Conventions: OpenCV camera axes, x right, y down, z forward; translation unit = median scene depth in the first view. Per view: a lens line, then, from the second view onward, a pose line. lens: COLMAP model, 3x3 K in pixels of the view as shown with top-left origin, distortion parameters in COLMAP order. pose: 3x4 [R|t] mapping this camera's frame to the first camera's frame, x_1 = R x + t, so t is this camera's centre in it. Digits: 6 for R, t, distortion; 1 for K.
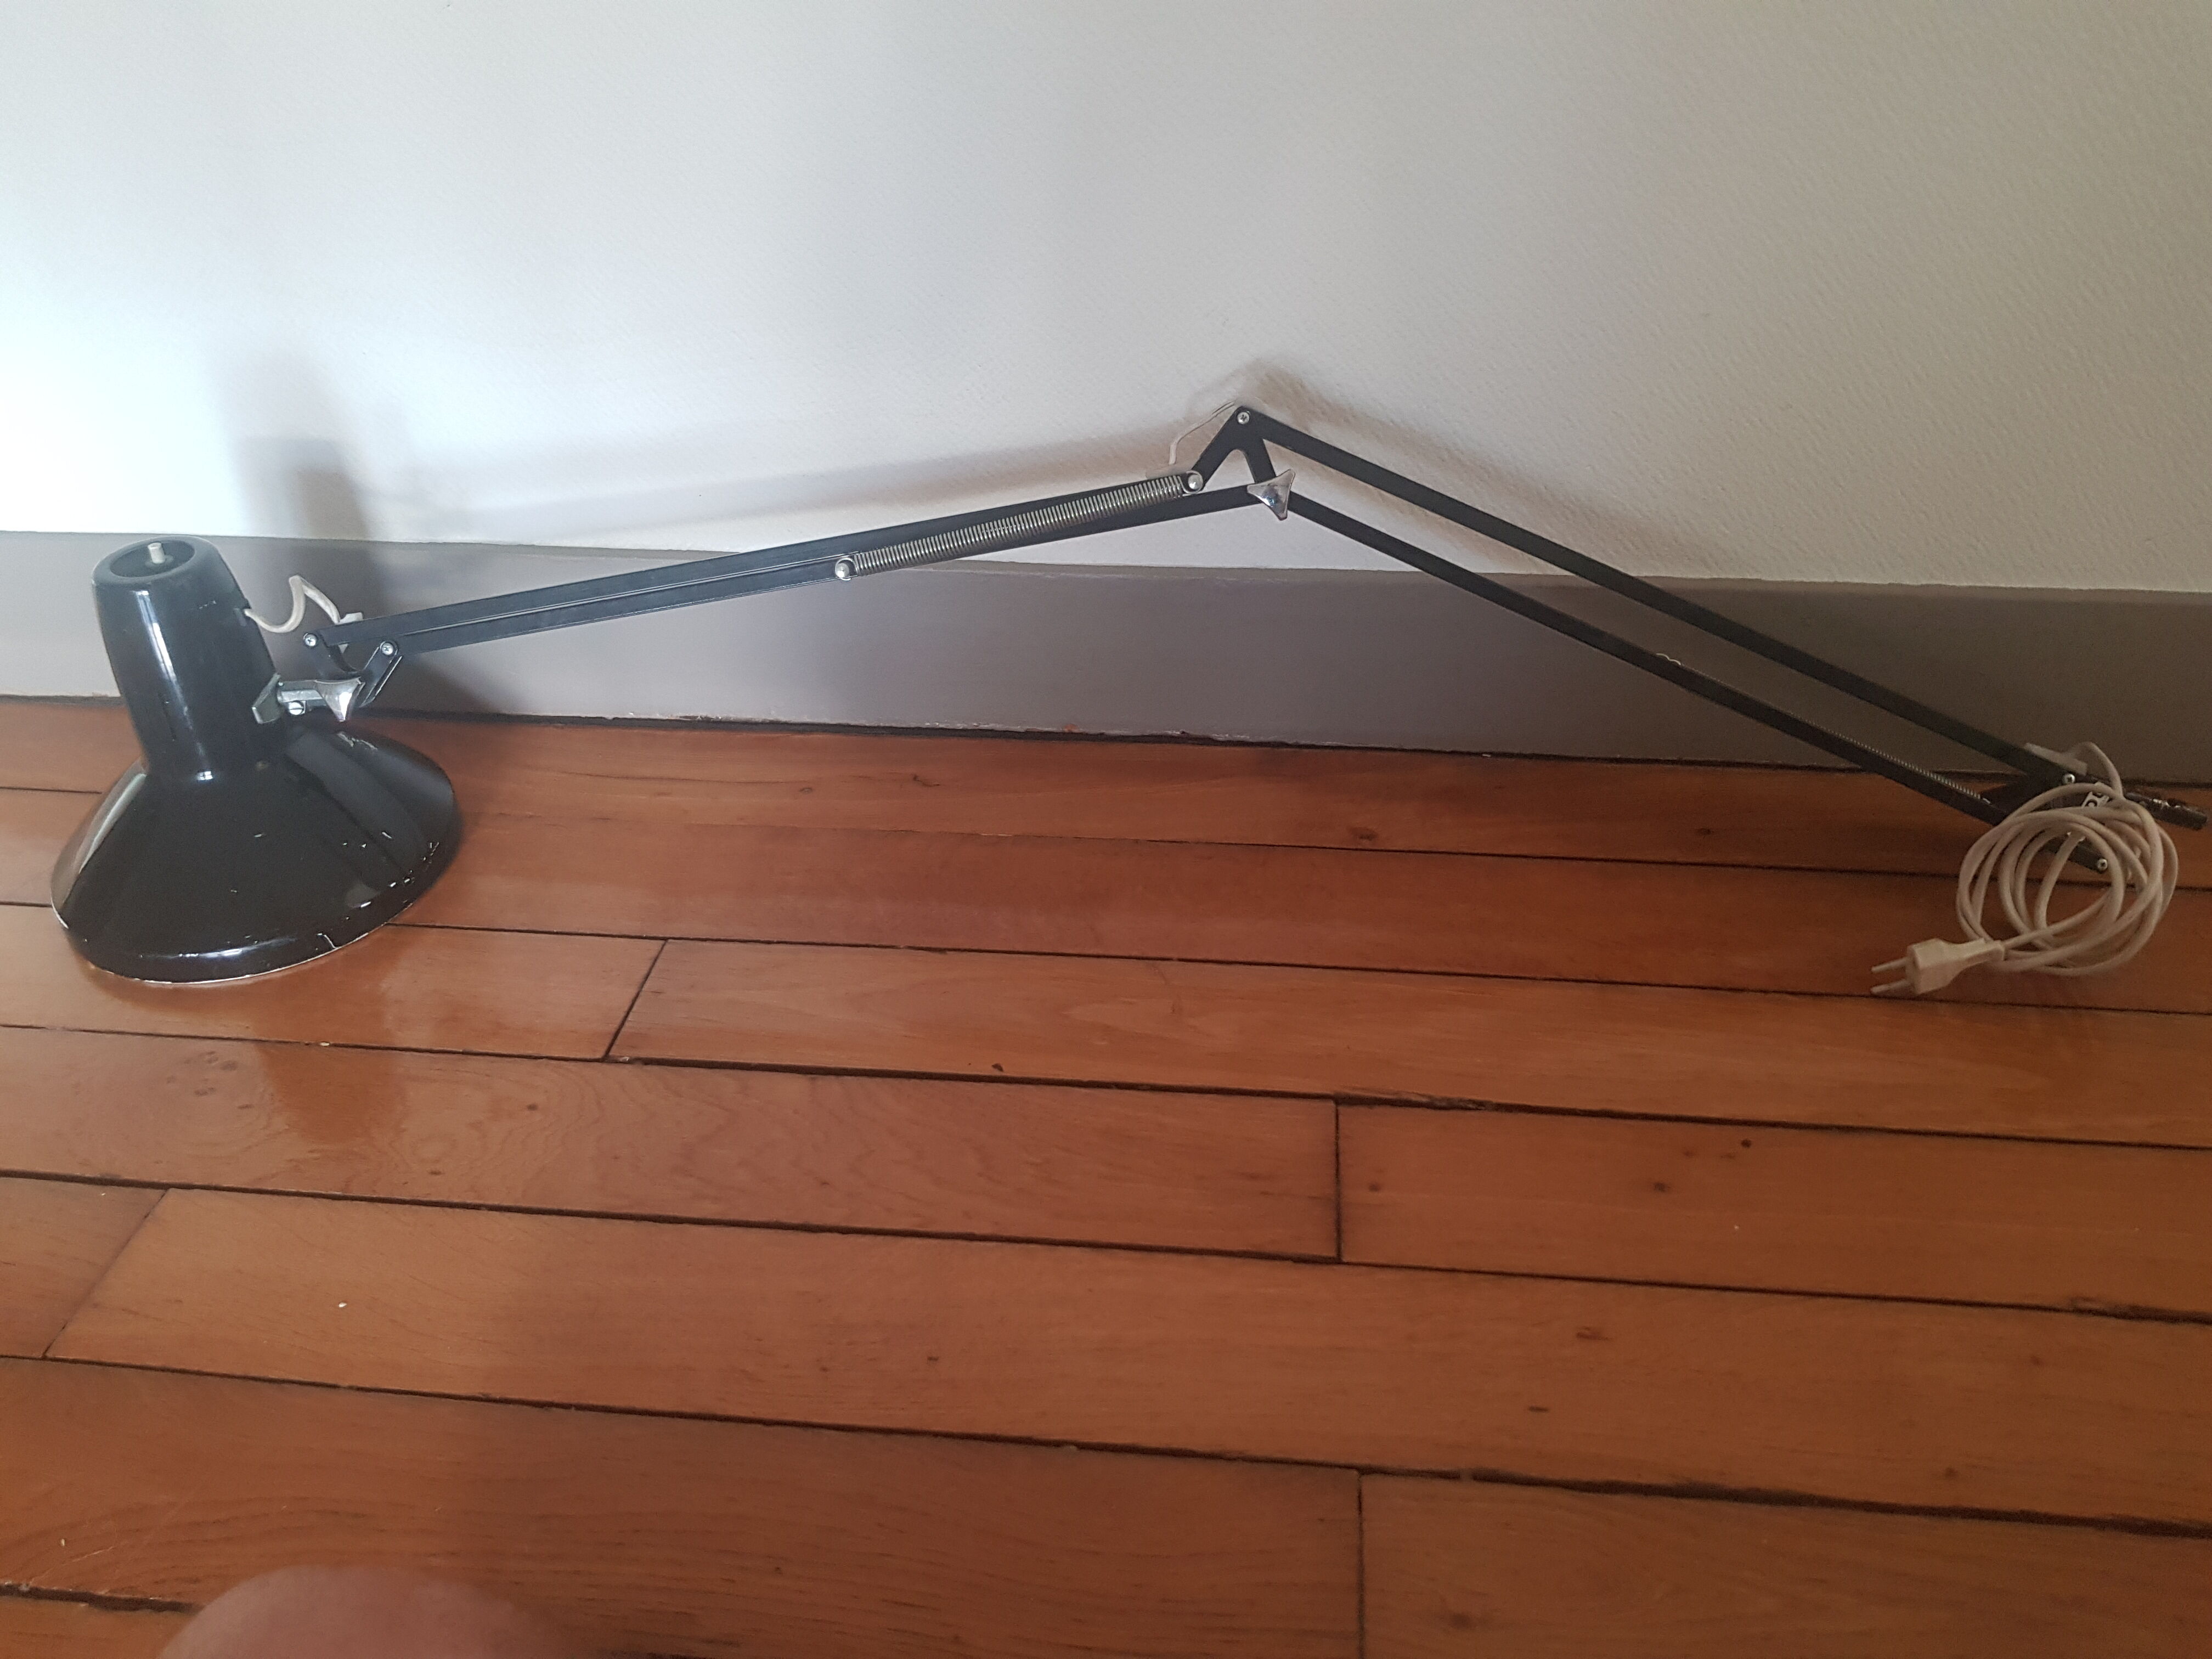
lens RADIAL K [[1727.4, 0, 1103.7], [0, 1727.4, 828.7], [0, 0, 1]] dist [0.051435, -0.094895]
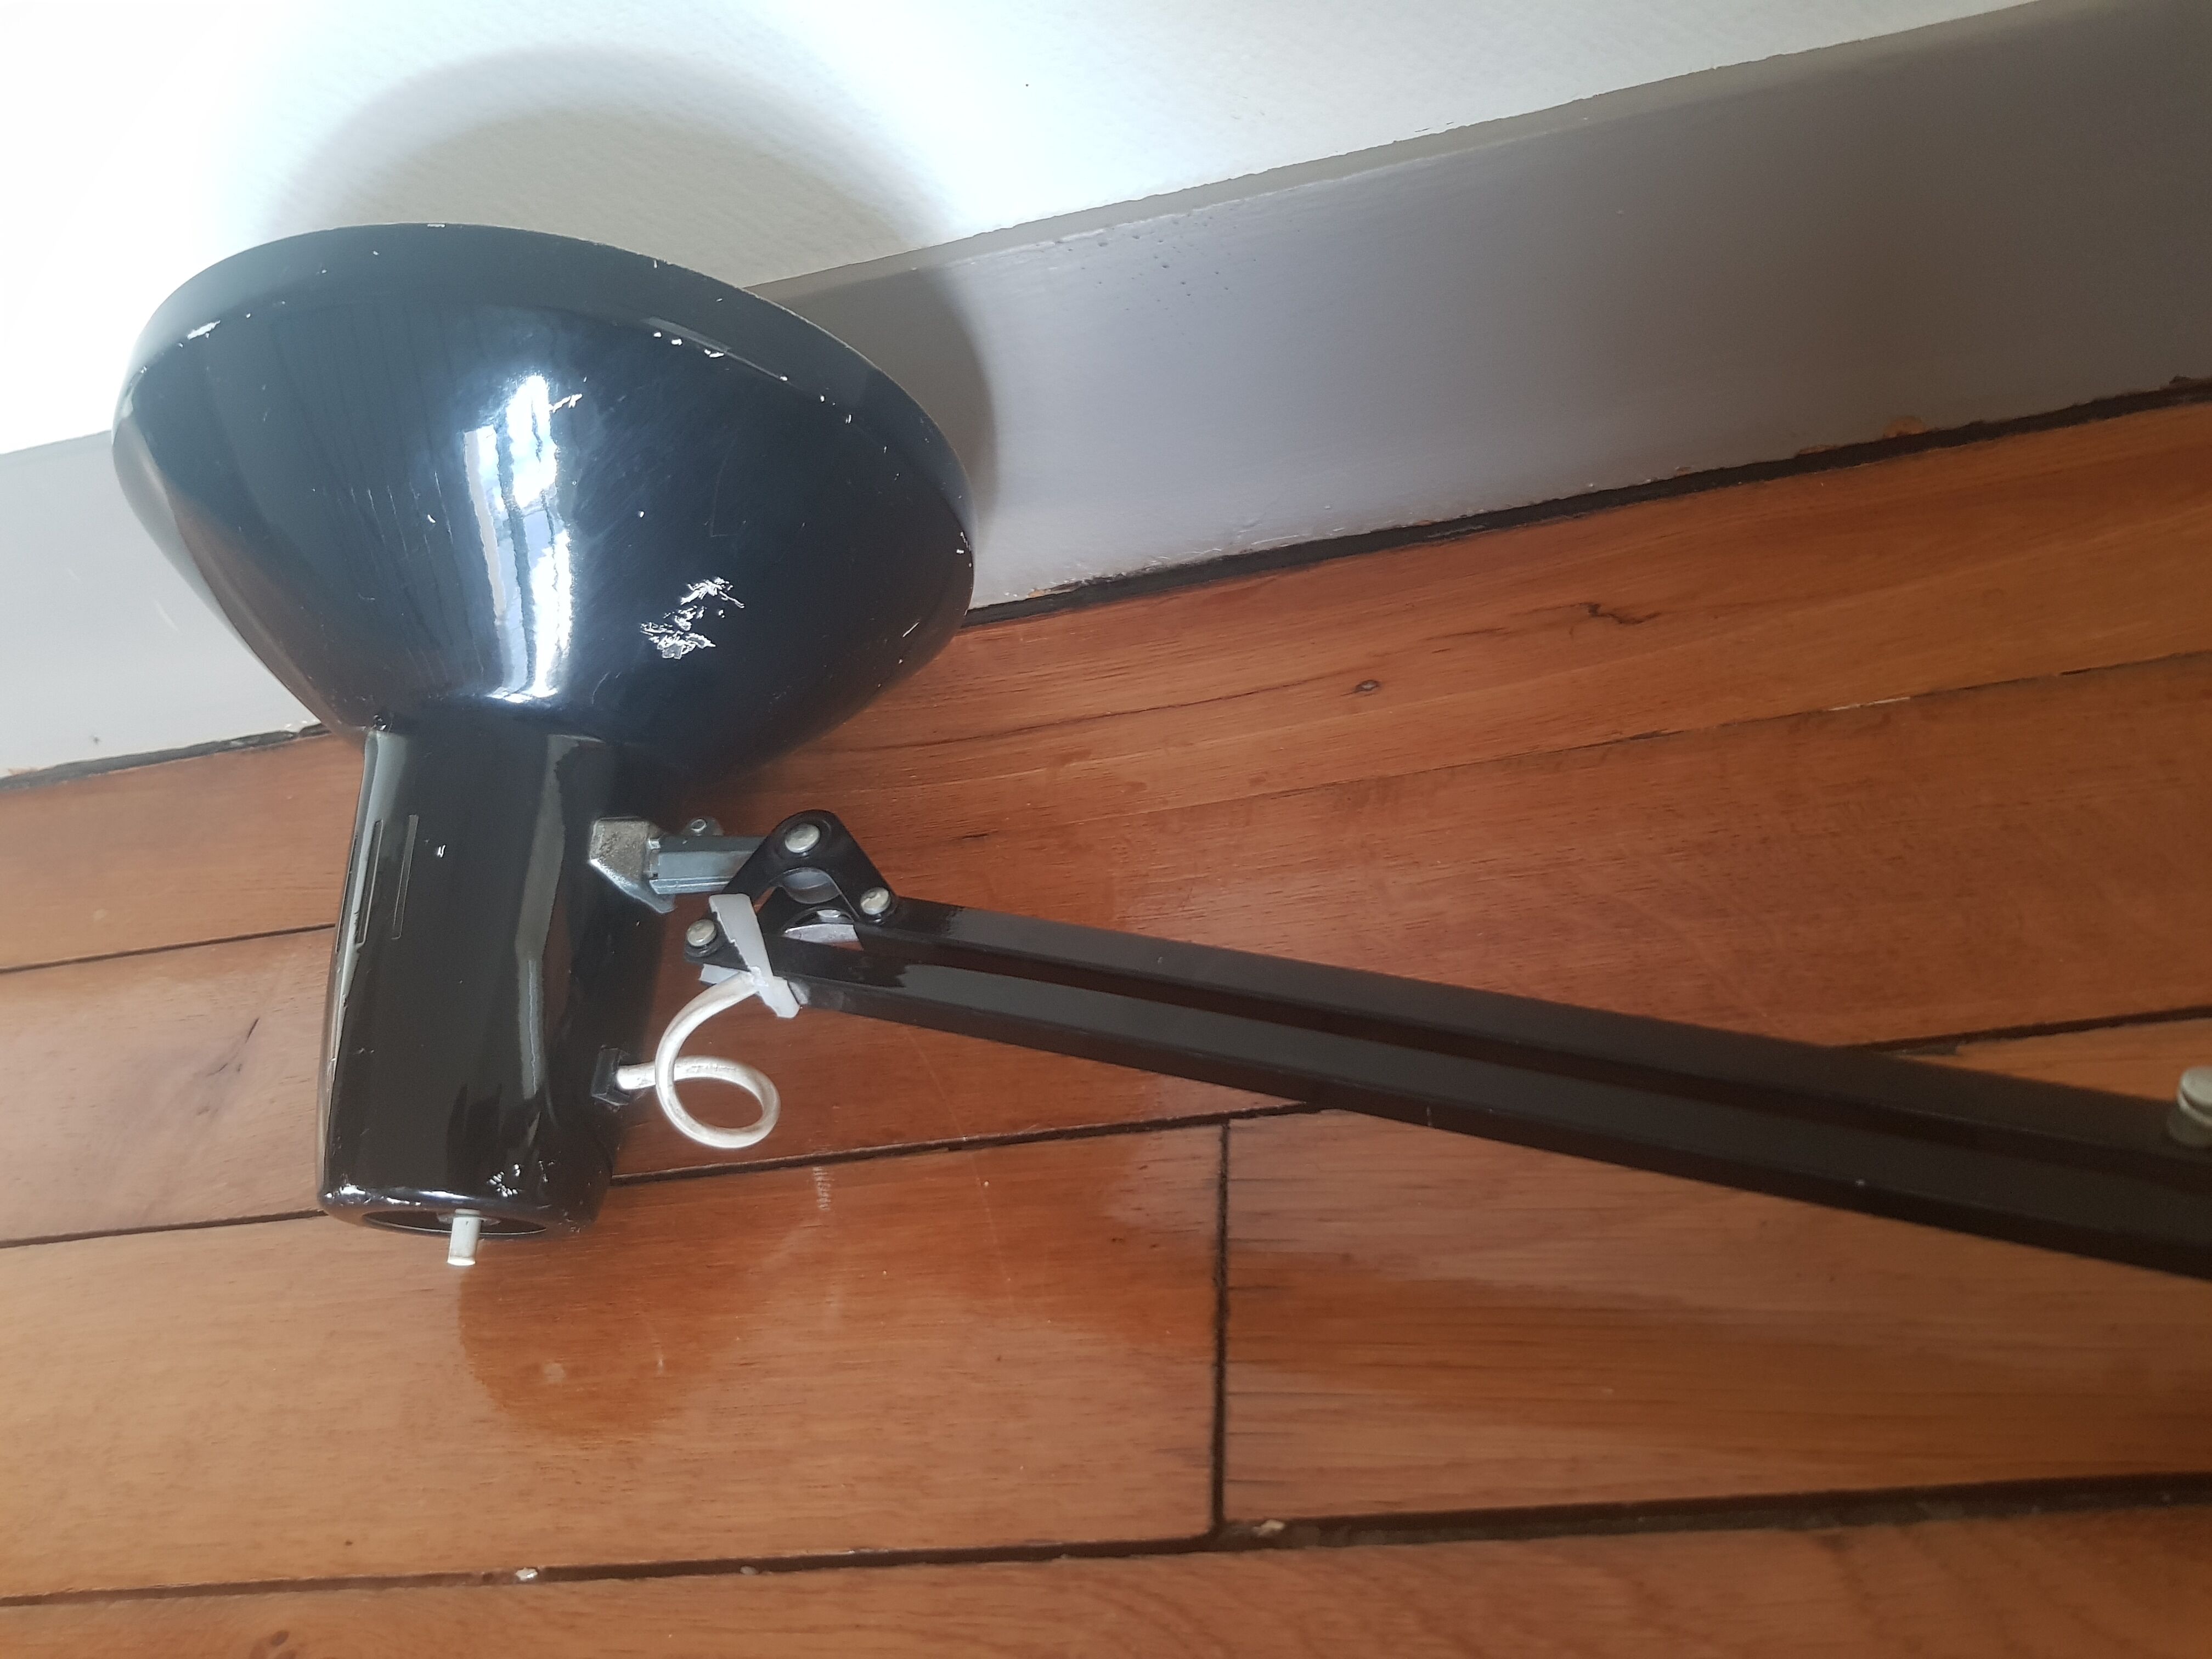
lens RADIAL K [[1727.4, 0, 1091.8], [0, 1727.4, 808.4], [0, 0, 1]] dist [0.051435, -0.094895]
pose [[0.972385, -0.197806, -0.123858, -0.222873], [0.210865, 0.972071, 0.103028, -0.062334], [0.100019, -0.126300, 0.986937, 0.606406]]
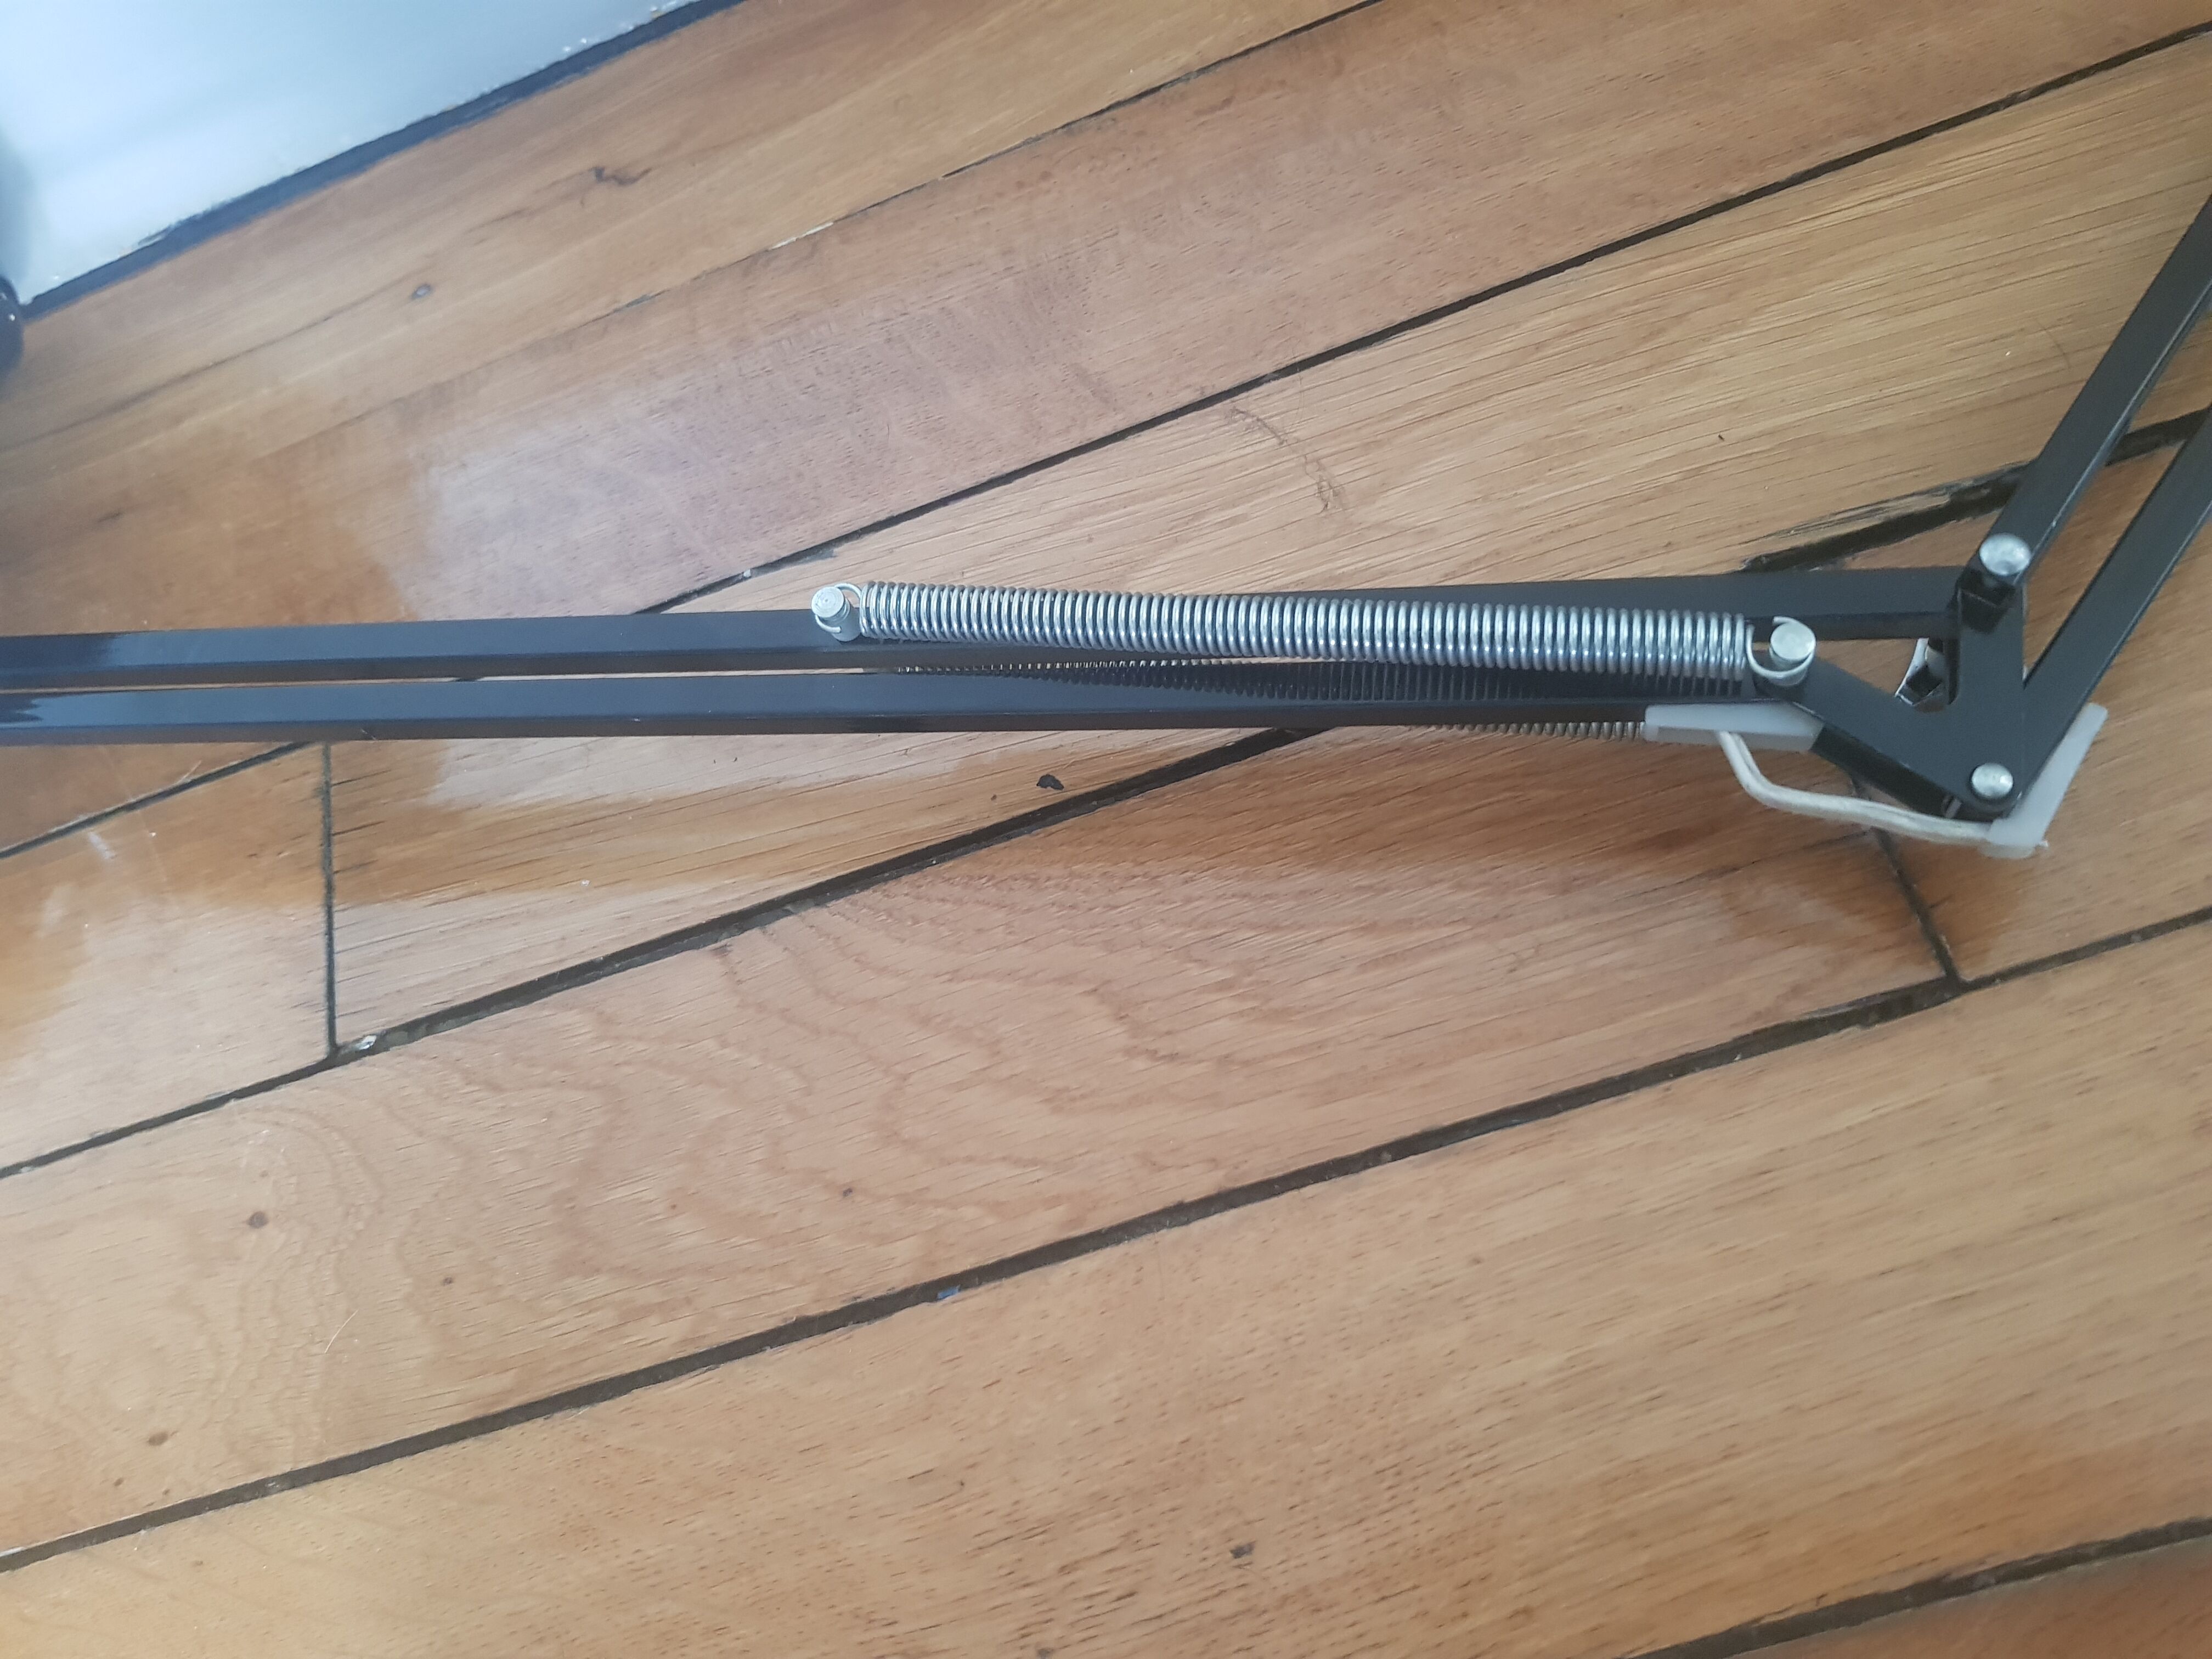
lens RADIAL K [[1727.4, 0, 1086.2], [0, 1727.4, 807.7], [0, 0, 1]] dist [0.051435, -0.094895]
pose [[0.912748, -0.399730, -0.084300, -0.012728], [0.391215, 0.795837, 0.462162, -0.070887], [-0.117651, -0.454817, 0.882779, 0.523972]]
